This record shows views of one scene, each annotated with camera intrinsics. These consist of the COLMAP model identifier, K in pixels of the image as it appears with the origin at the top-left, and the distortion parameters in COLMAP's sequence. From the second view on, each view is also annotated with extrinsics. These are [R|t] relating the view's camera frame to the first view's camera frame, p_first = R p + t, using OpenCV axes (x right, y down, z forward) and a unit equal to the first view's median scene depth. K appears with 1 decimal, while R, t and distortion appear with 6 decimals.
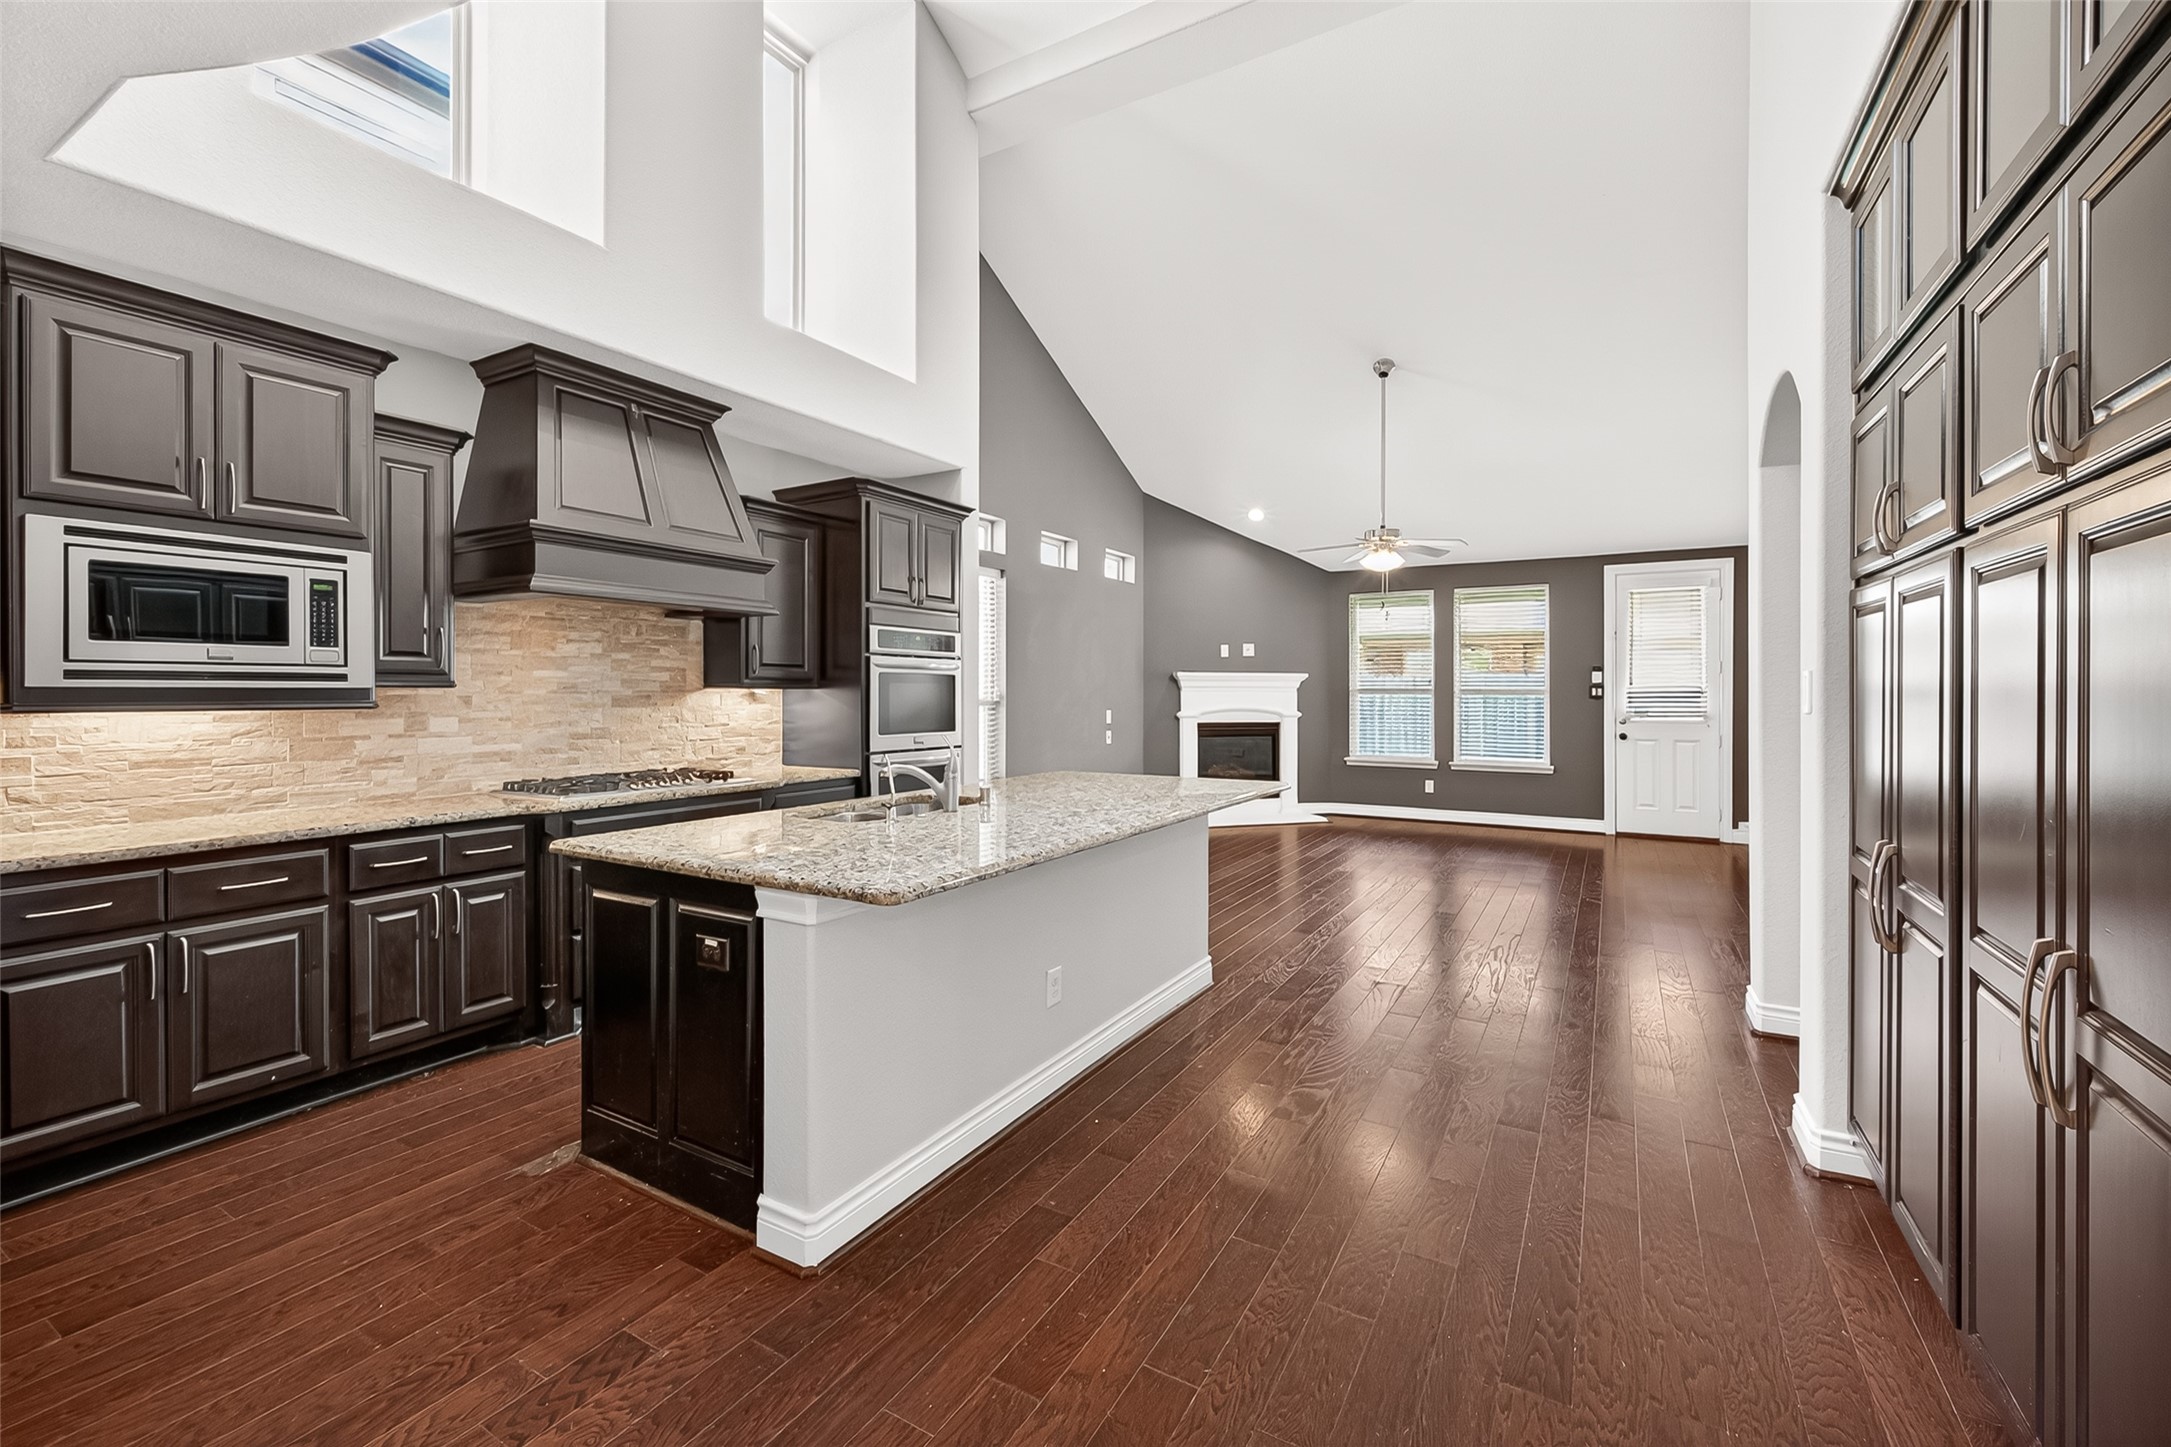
lens RADIAL K [[891.2, 0, 1115.7], [0, 891.2, 695.1], [0, 0, 1]] dist [0.005911, -0.002304]
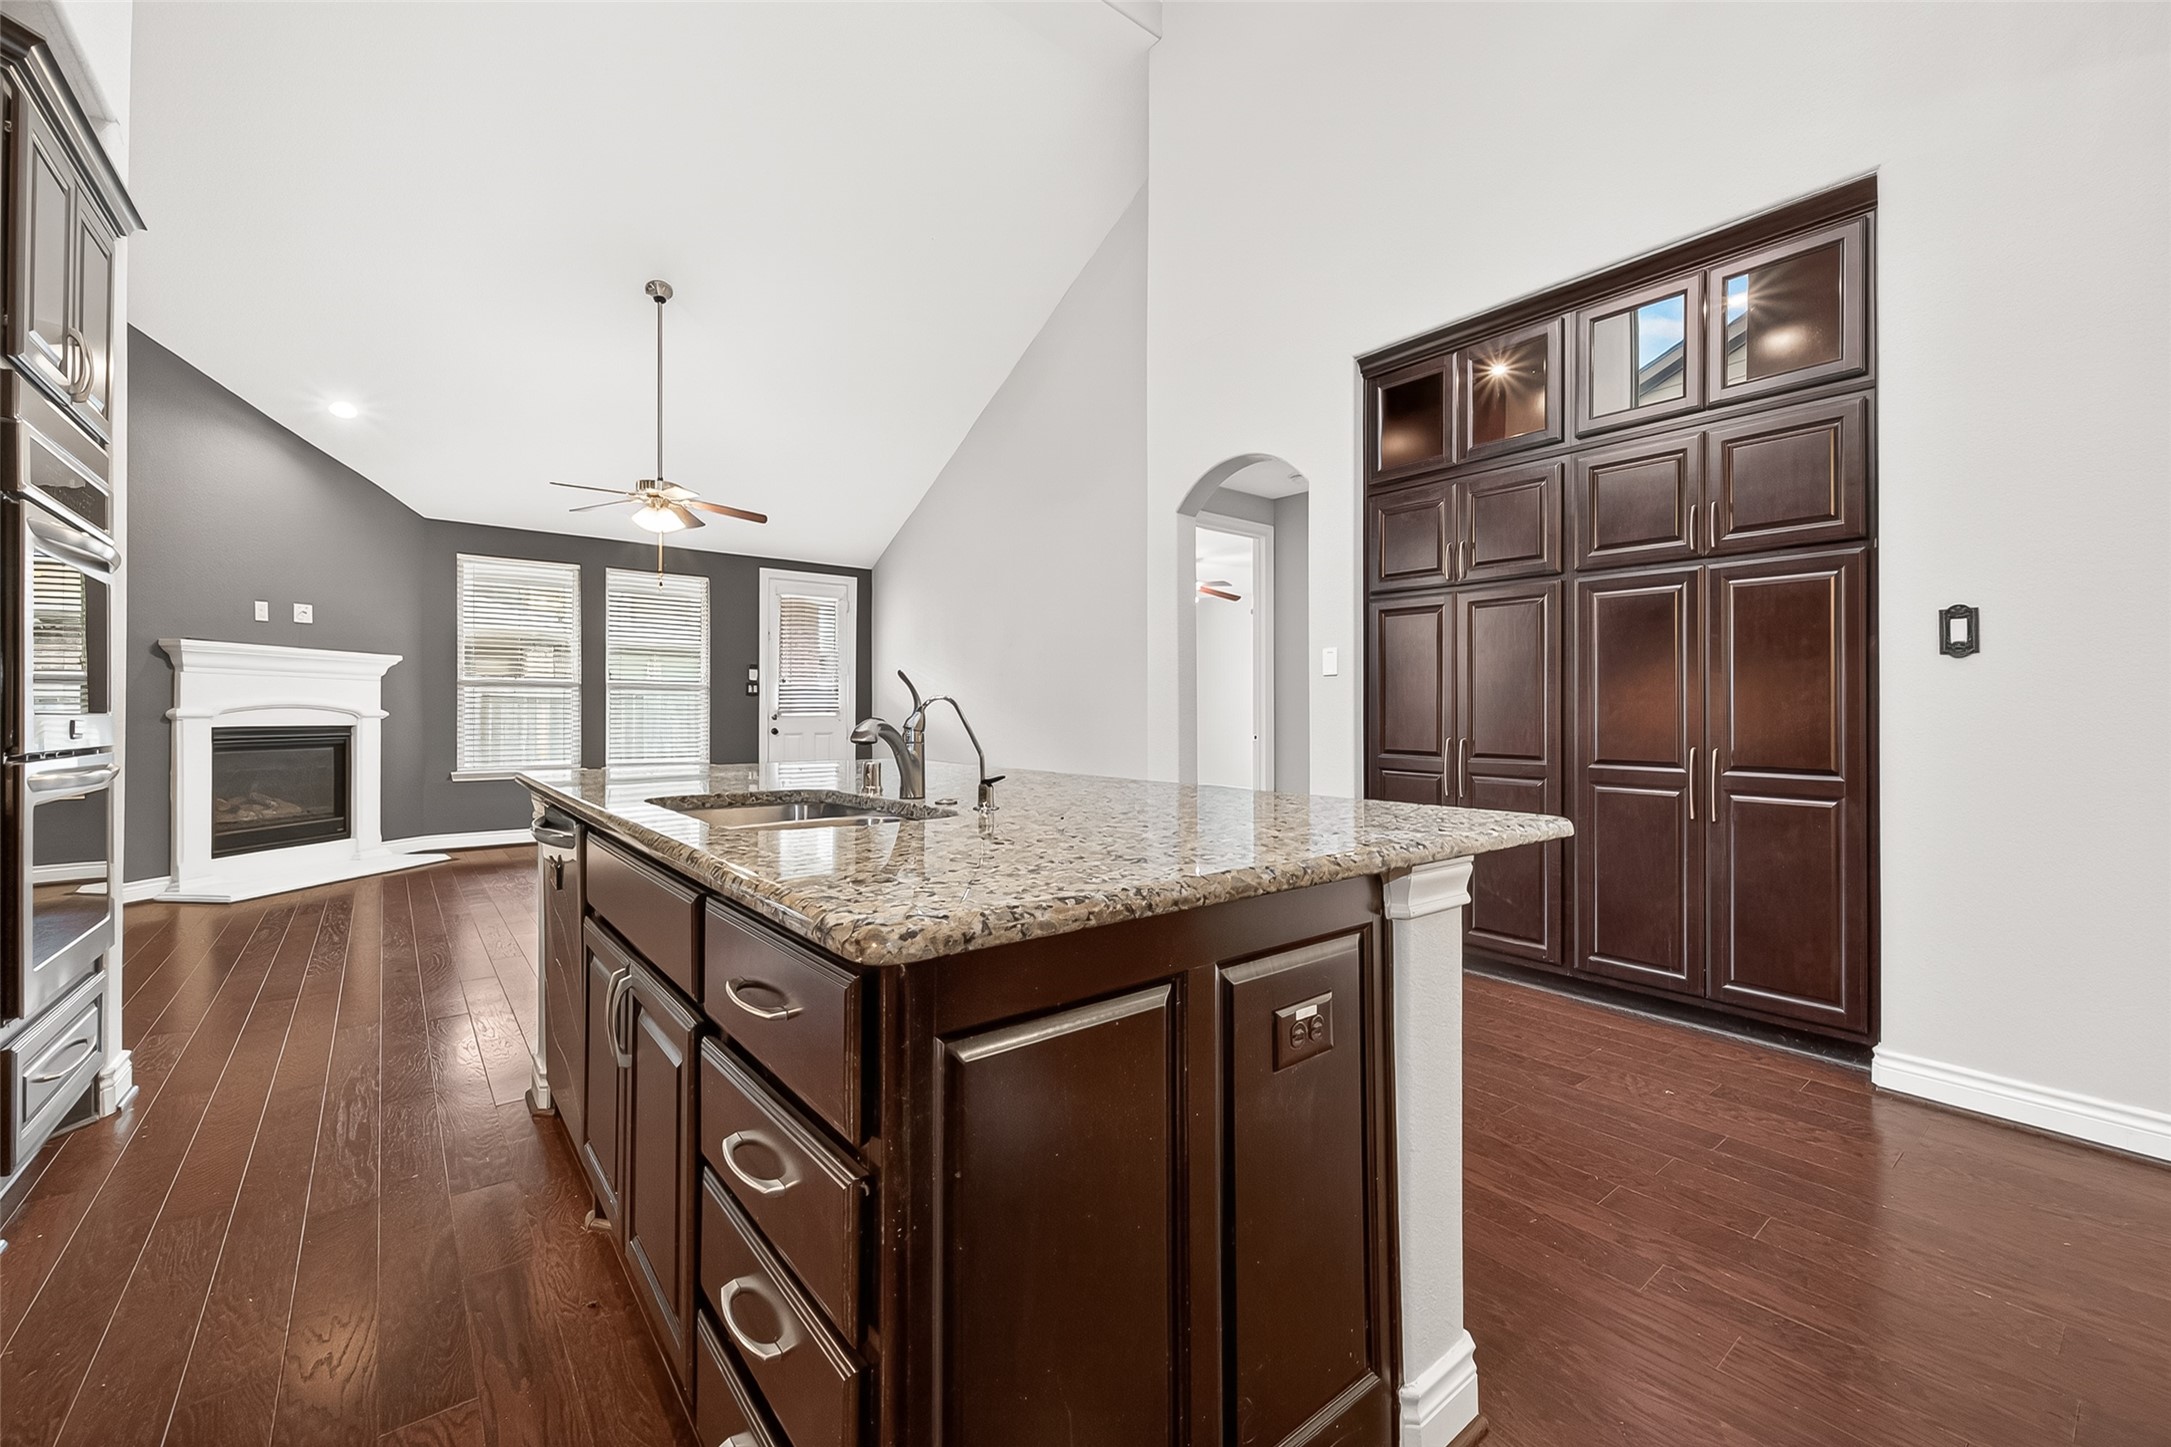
lens RADIAL K [[891.2, 0, 1098.6], [0, 891.2, 704.8], [0, 0, 1]] dist [0.005911, -0.002304]
pose [[0.367351, 0.008531, 0.930043, -0.508556], [0.005665, 0.999919, -0.011409, 0.054458], [-0.930065, 0.009460, 0.367273, 0.479339]]
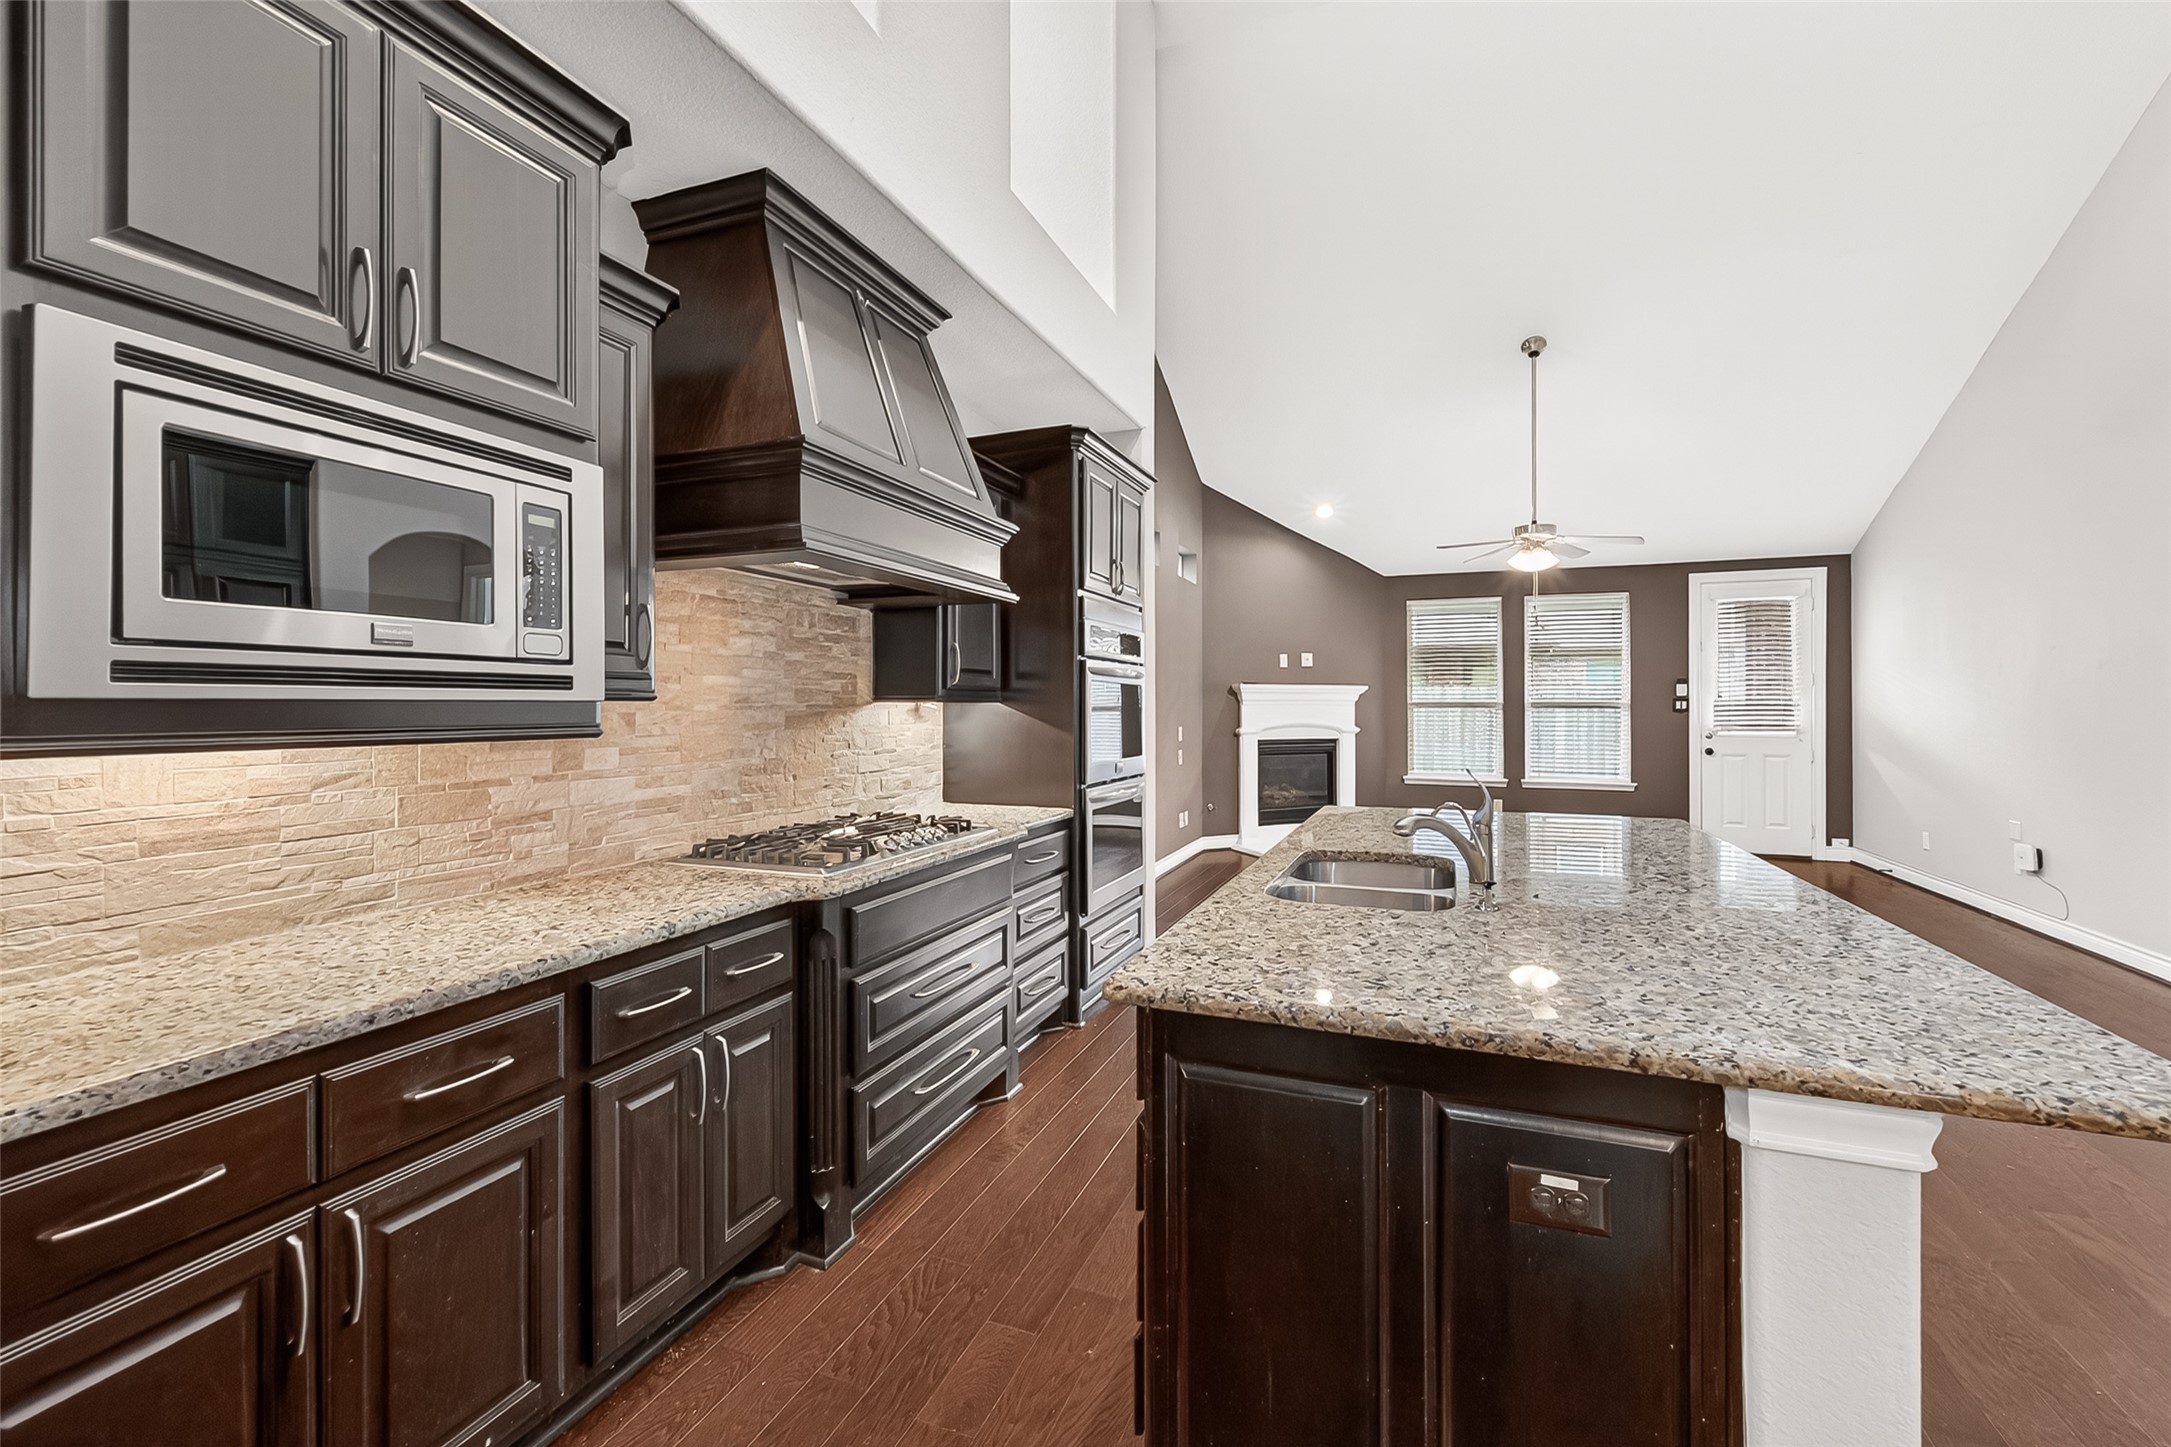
lens RADIAL K [[891.2, 0, 1094.1], [0, 891.2, 702.8], [0, 0, 1]] dist [0.005911, -0.002304]
pose [[0.989909, -0.000790, 0.141705, -0.415499], [0.001764, 0.999976, -0.006753, -0.001629], [-0.141696, 0.006934, 0.989886, 0.267247]]
